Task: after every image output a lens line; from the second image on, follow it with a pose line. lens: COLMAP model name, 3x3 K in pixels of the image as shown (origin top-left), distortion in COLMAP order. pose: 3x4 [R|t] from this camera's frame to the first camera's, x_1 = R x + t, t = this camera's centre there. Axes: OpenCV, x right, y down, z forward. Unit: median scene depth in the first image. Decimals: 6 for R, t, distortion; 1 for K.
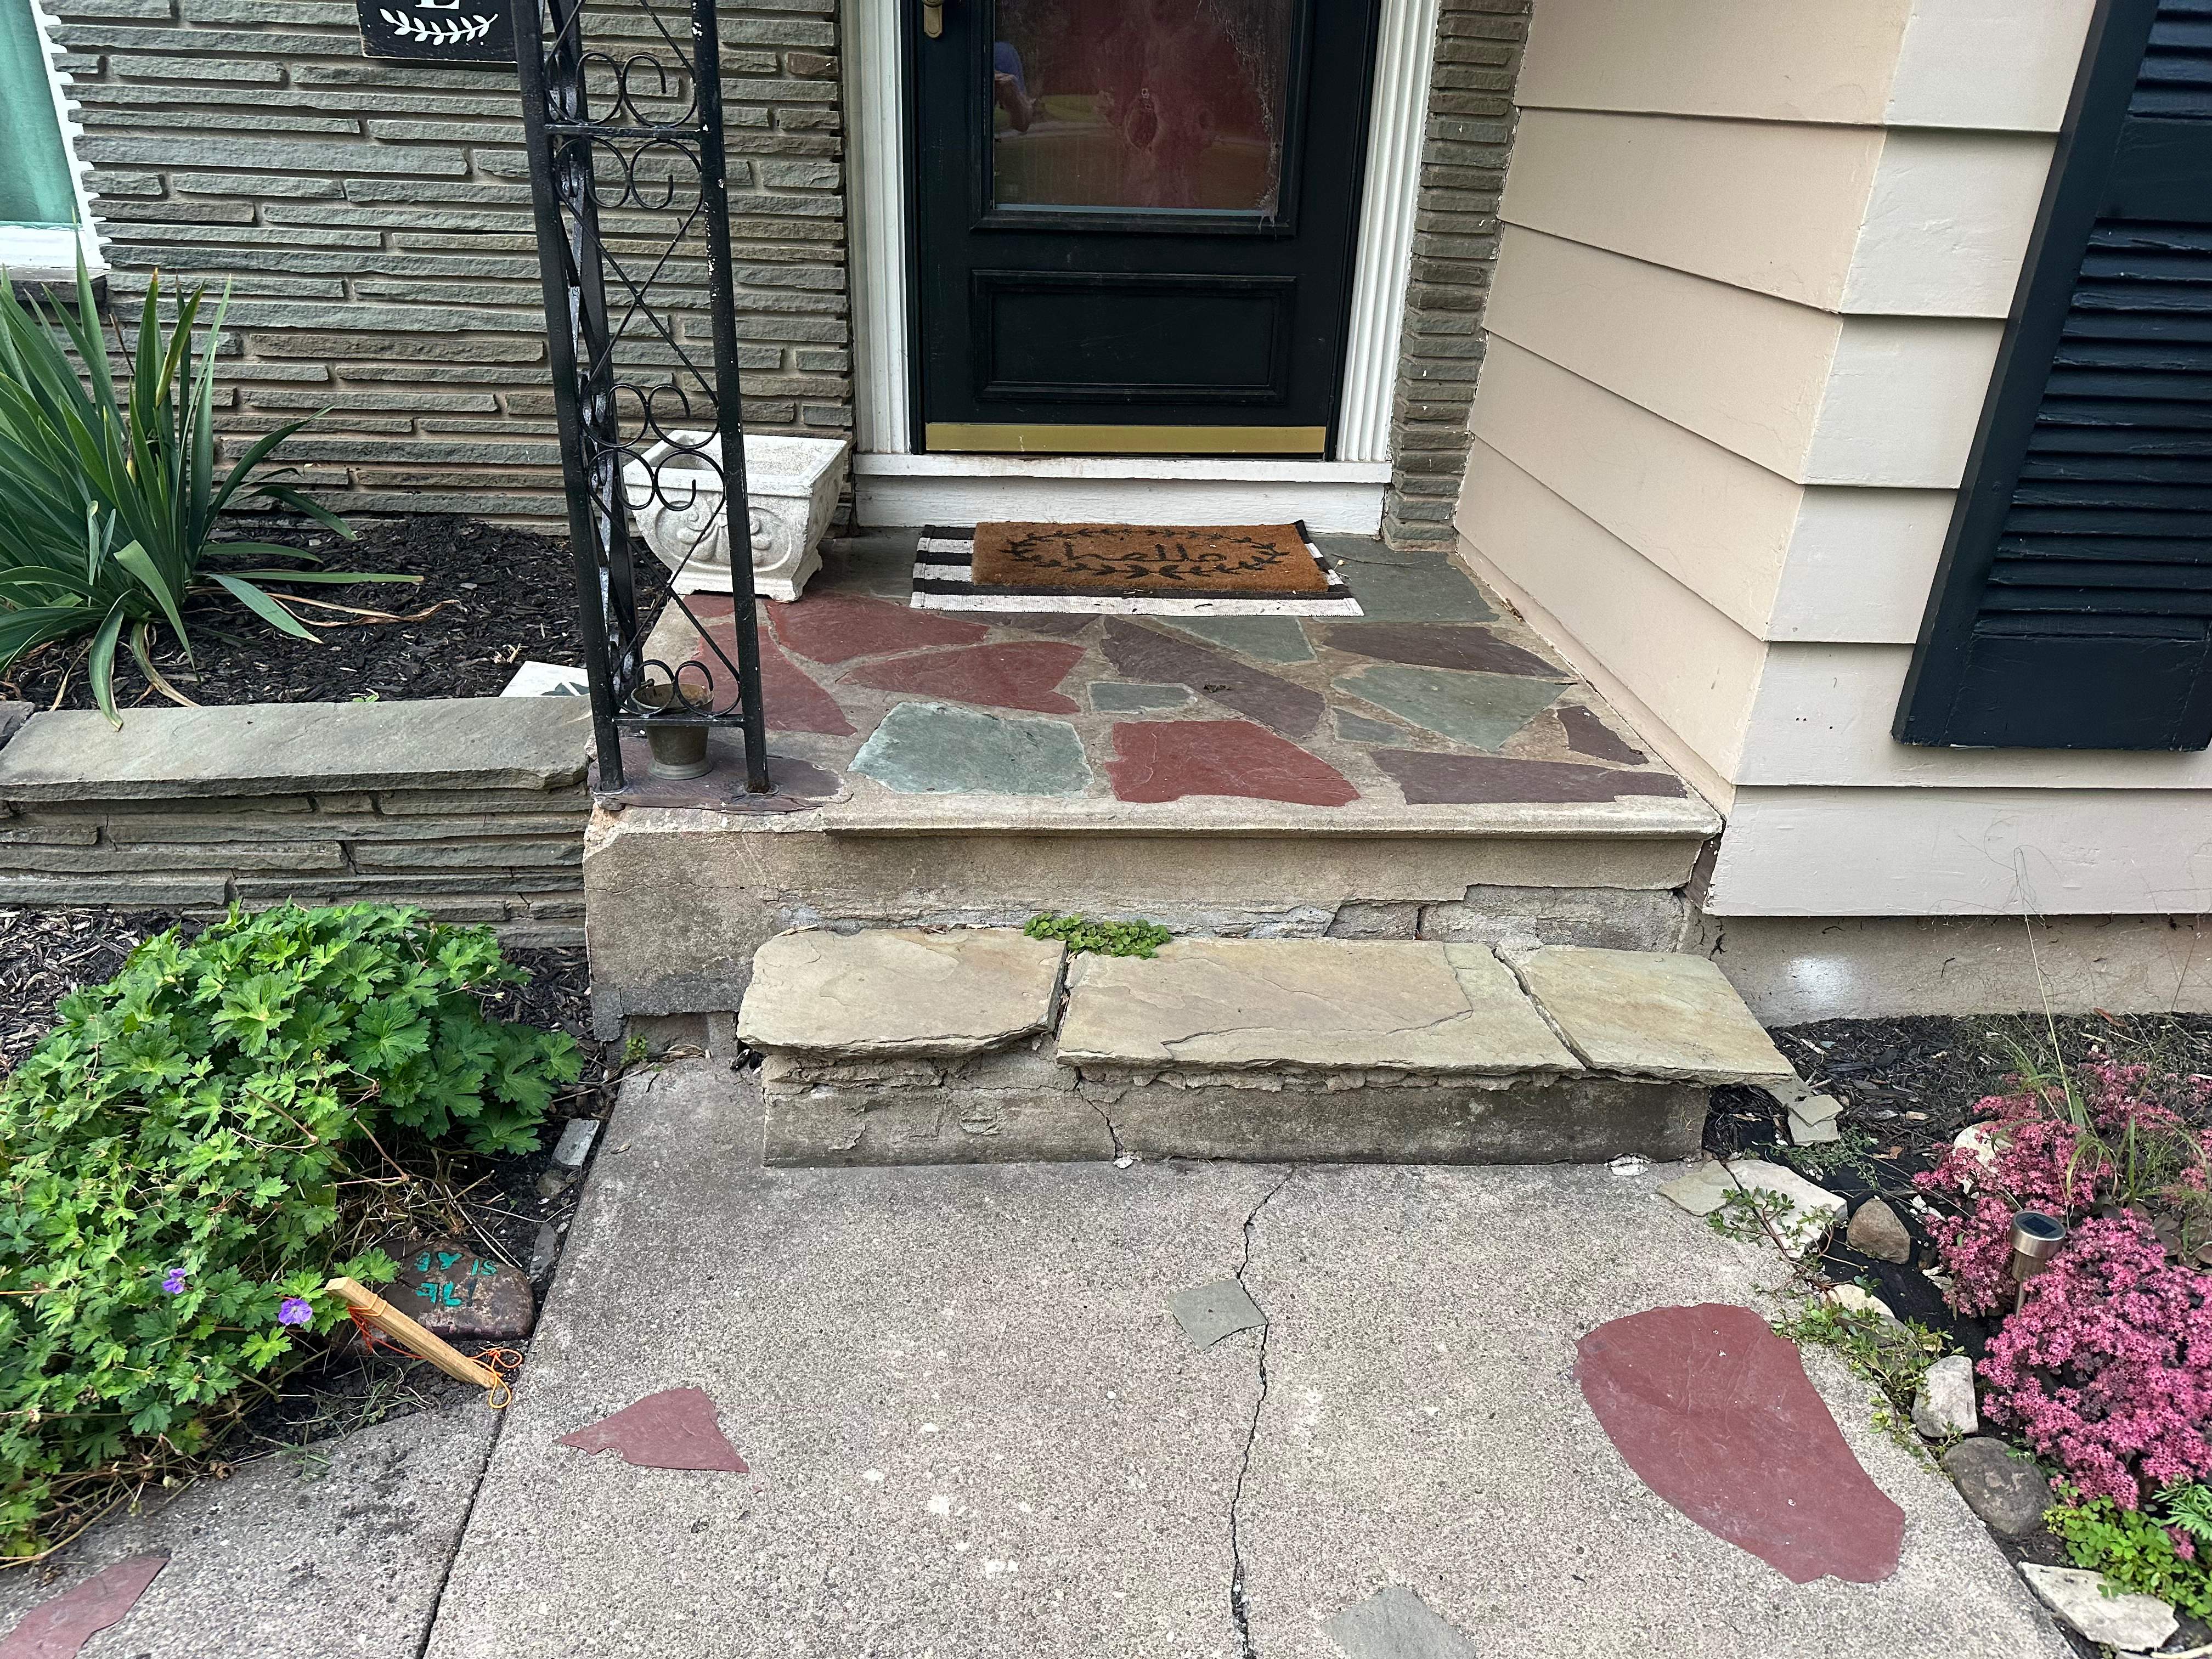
lens RADIAL K [[1559.0, 0, 1110.4], [0, 1559.0, 852.7], [0, 0, 1]] dist [-0.002807, -0.007383]
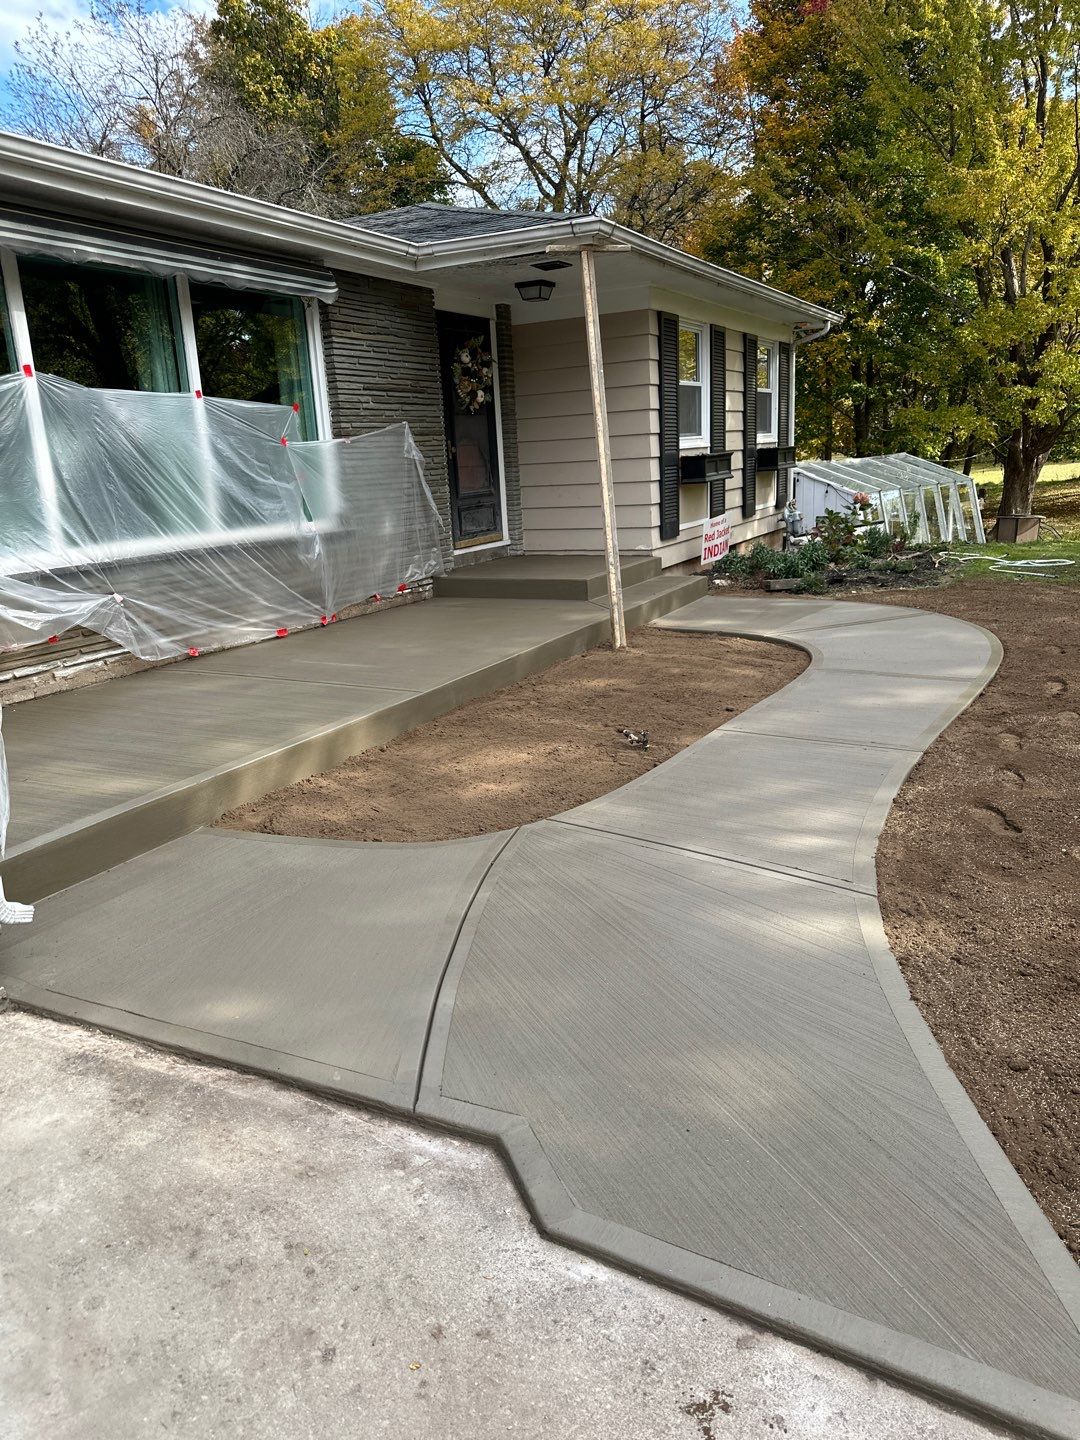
lens RADIAL K [[1020.5, 0, 547.1], [0, 1020.5, 733.6], [0, 0, 1]] dist [0.049642, -0.050526]
pose [[0.530580, -0.282908, 0.799029, -2.602374], [0.435845, 0.899552, 0.029084, 0.246941], [-0.726996, 0.332821, 0.600588, -0.761642]]
